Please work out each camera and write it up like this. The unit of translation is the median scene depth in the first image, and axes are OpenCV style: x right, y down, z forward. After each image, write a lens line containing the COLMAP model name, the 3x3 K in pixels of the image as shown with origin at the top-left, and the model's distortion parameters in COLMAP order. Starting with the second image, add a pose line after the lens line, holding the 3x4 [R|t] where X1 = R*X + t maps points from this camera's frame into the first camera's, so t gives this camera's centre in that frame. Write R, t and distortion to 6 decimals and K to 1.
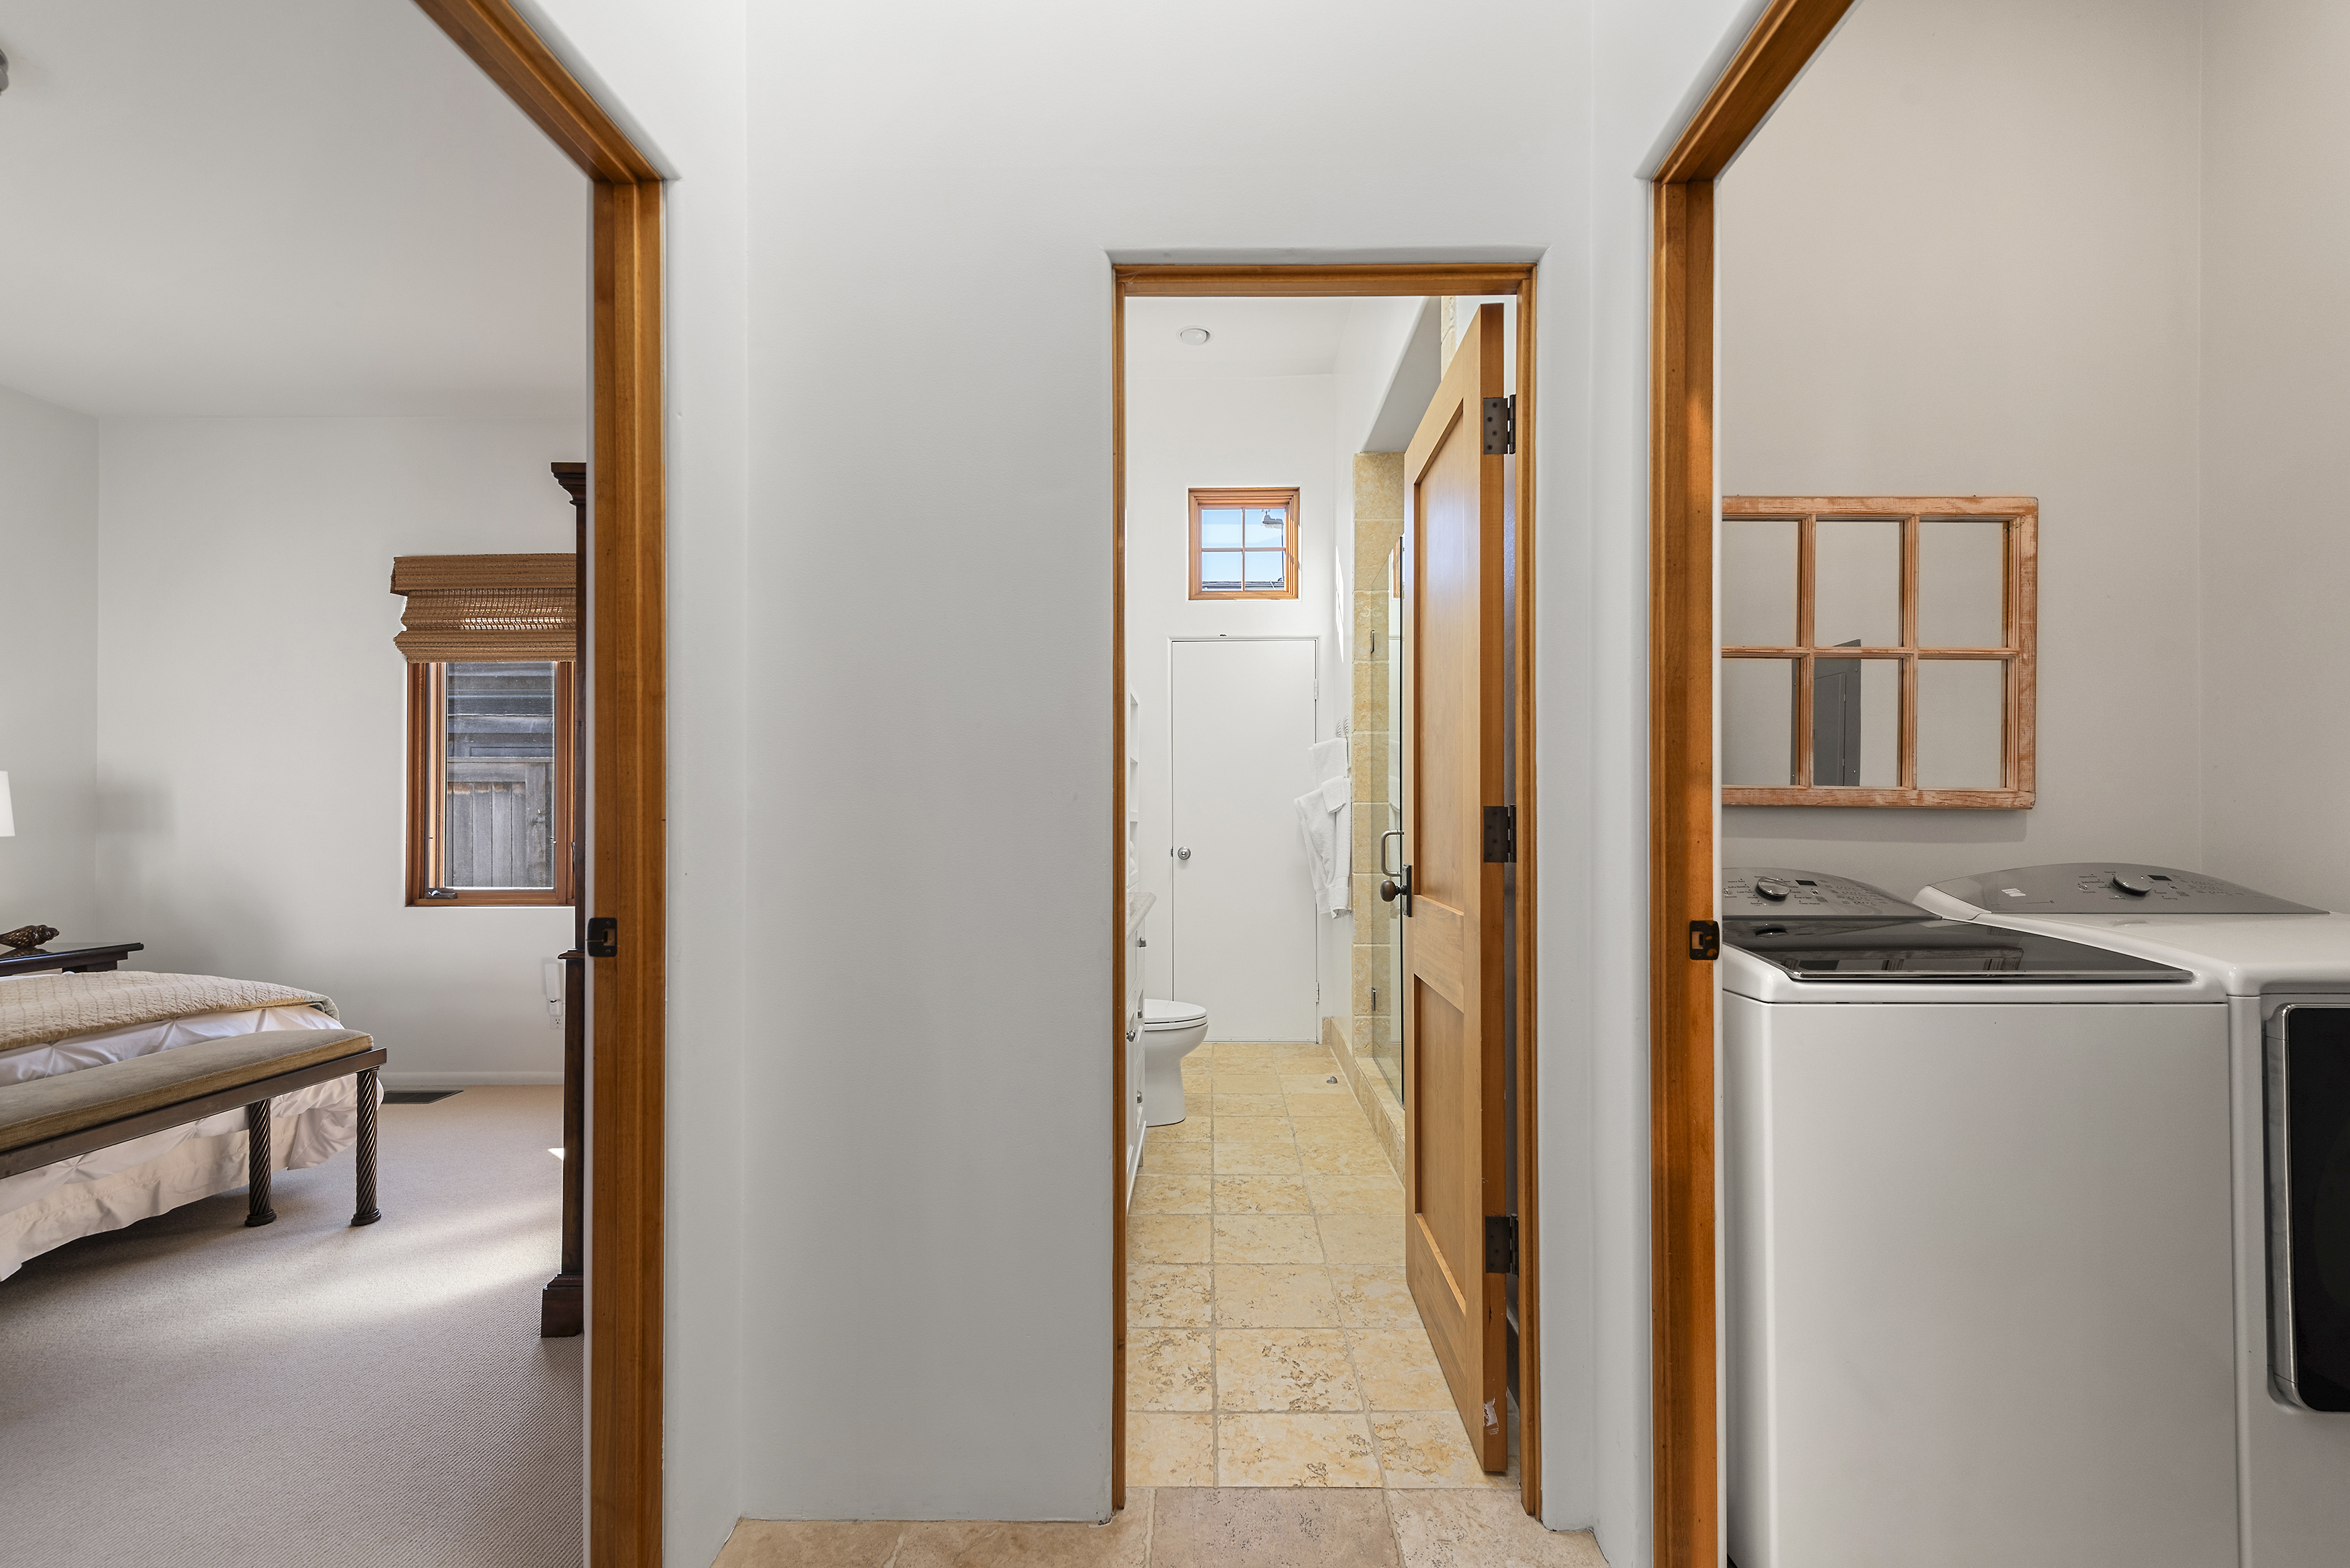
lens RADIAL K [[941.9, 0, 1180.3], [0, 941.9, 822.1], [0, 0, 1]] dist [0.028650, -0.006224]
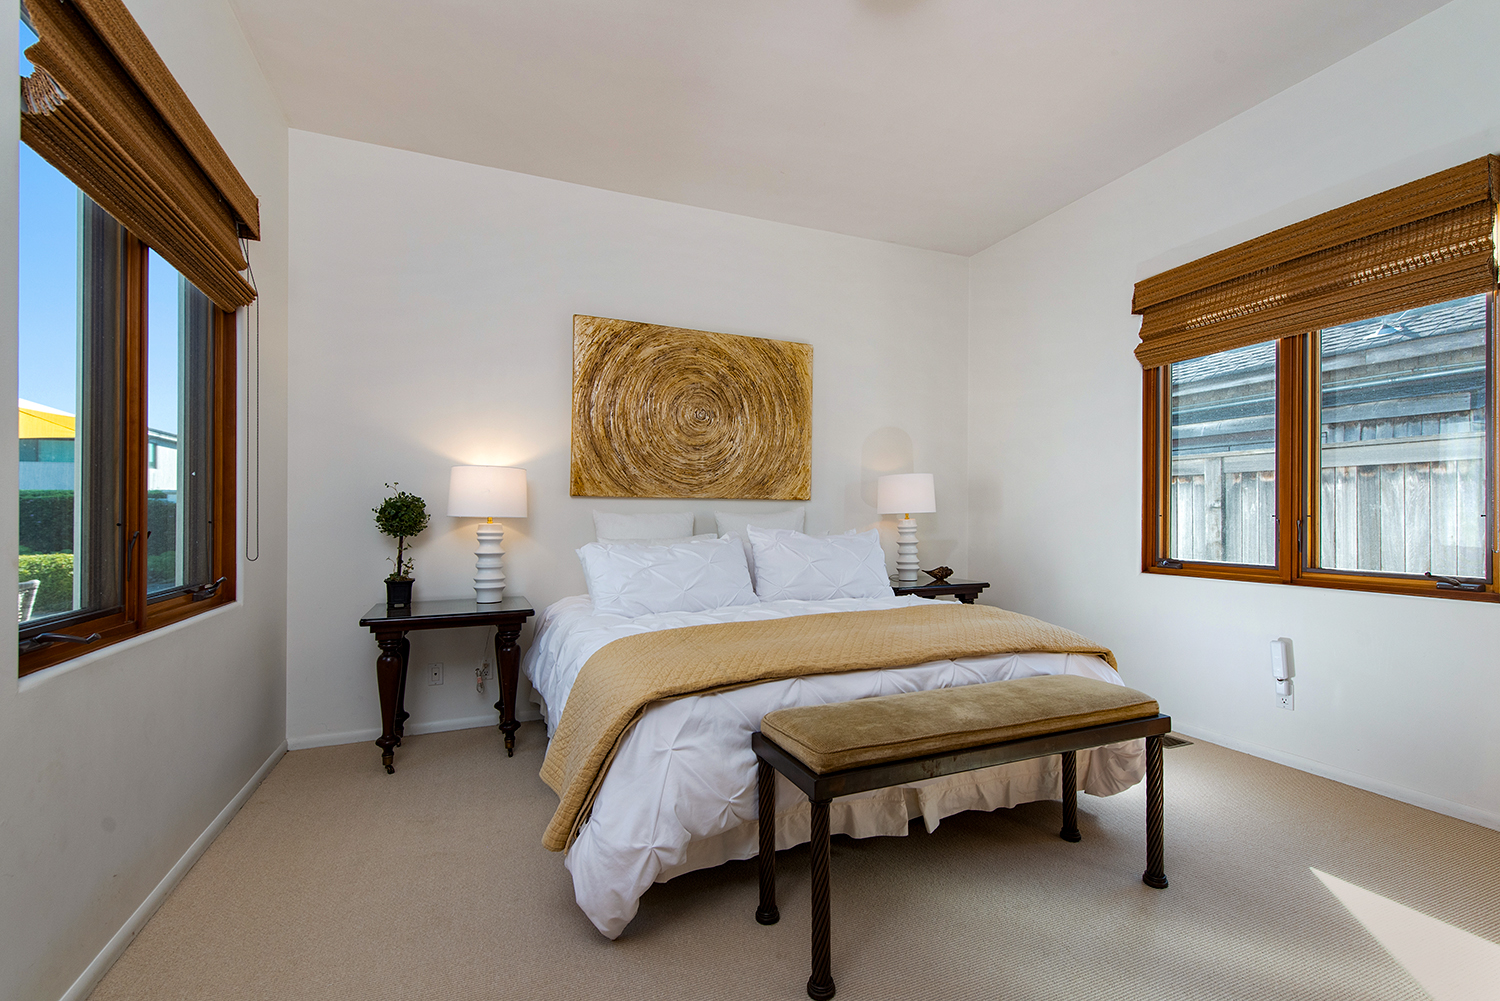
lens RADIAL K [[670.9, 0, 769.9], [0, 670.9, 506.0], [0, 0, 1]] dist [0.000073, -0.000243]
pose [[0.434084, -0.011404, -0.900800, -0.366555], [-0.002002, 0.999905, -0.013623, 0.025073], [0.900870, 0.007717, 0.434020, 0.308654]]
